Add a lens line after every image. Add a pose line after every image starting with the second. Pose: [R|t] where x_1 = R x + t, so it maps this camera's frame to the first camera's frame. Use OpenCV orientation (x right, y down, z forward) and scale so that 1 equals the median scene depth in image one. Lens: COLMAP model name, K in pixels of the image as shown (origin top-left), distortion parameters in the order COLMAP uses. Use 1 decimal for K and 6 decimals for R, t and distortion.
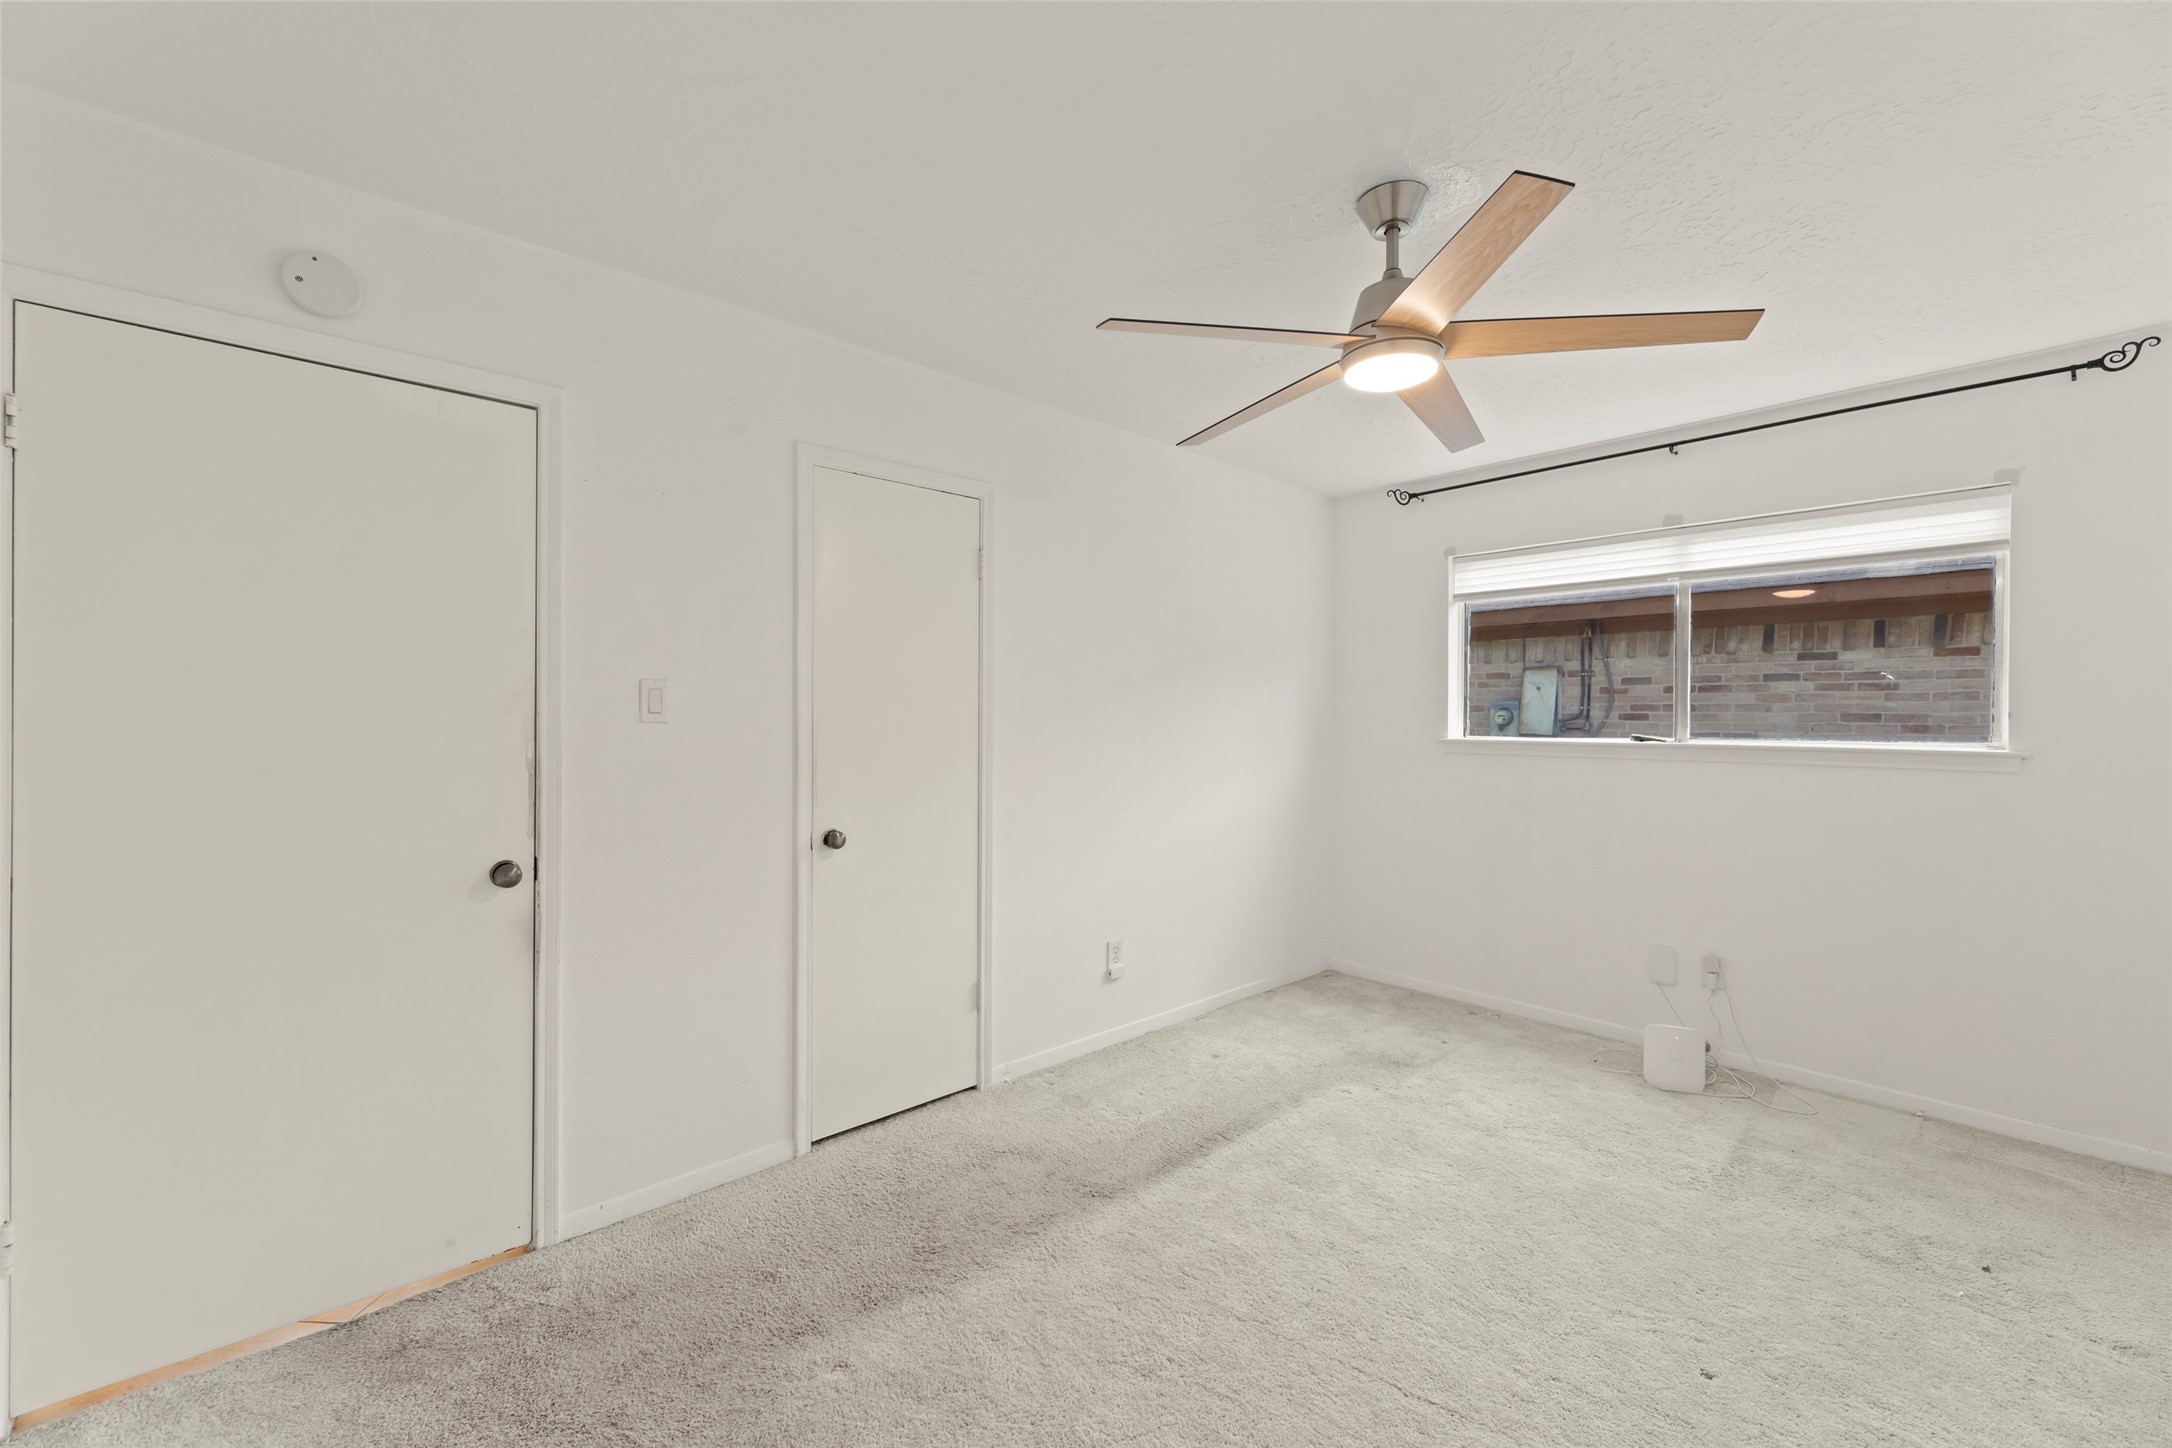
lens RADIAL K [[874.0, 0, 1082.4], [0, 874.0, 718.2], [0, 0, 1]] dist [0.001206, -0.000211]
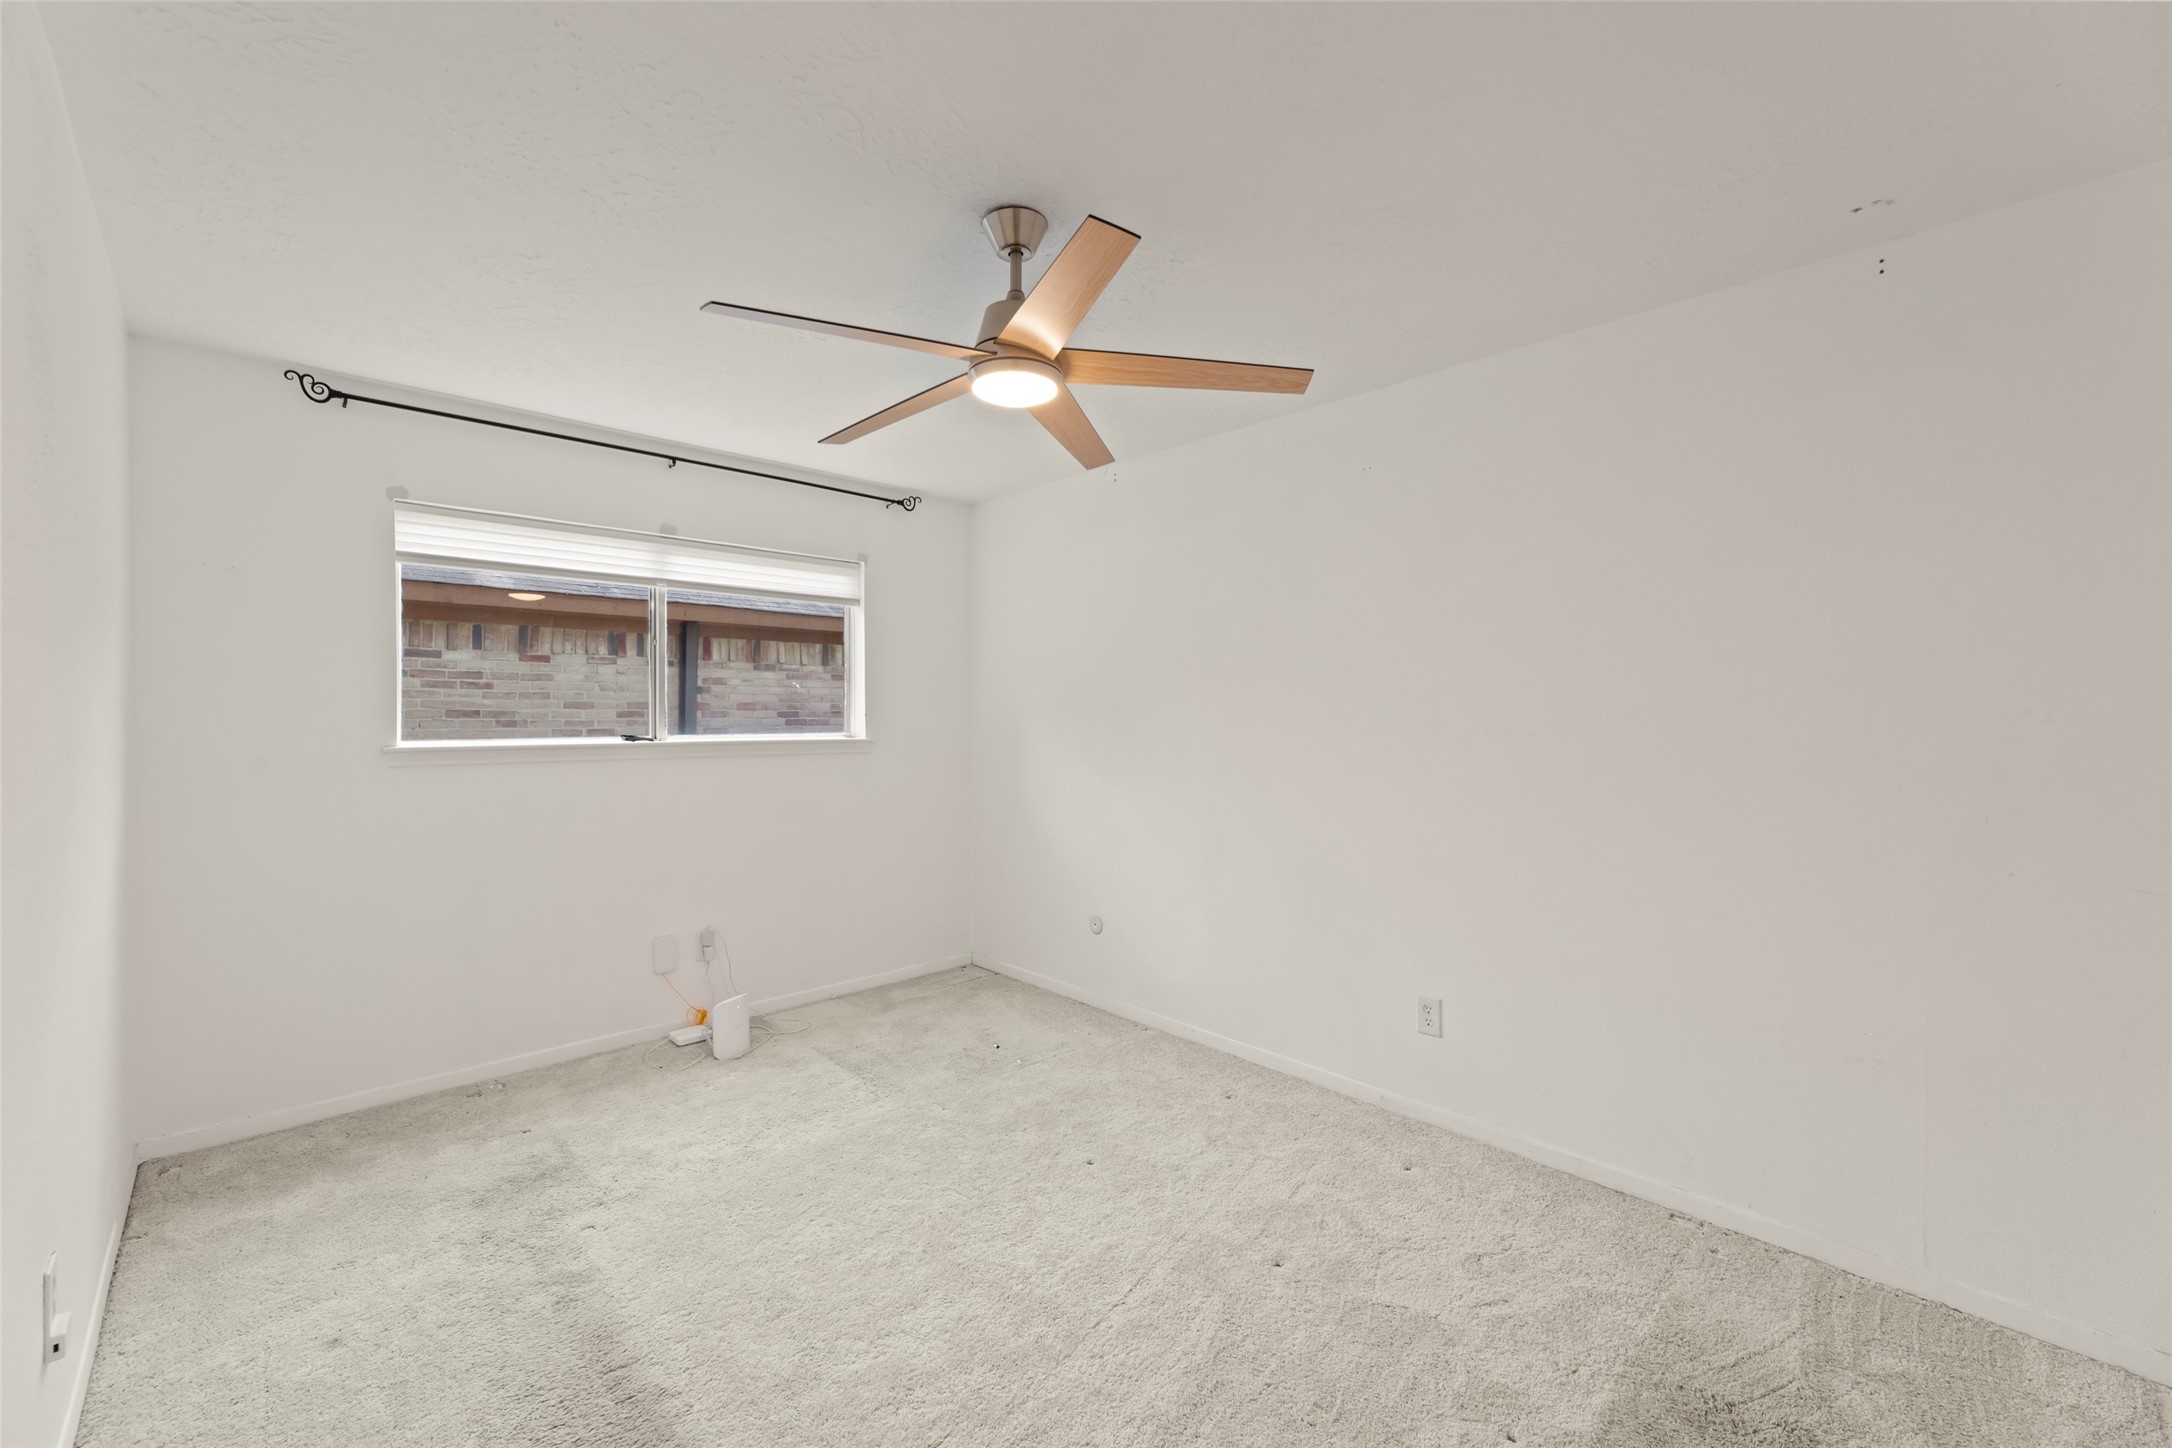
lens RADIAL K [[874.0, 0, 1082.1], [0, 874.0, 720.9], [0, 0, 1]] dist [0.001206, -0.000211]
pose [[-0.013625, -0.012061, 0.999834, -0.317028], [0.000715, 0.999927, 0.012072, -0.007502], [-0.999907, 0.000880, -0.013615, 0.428279]]
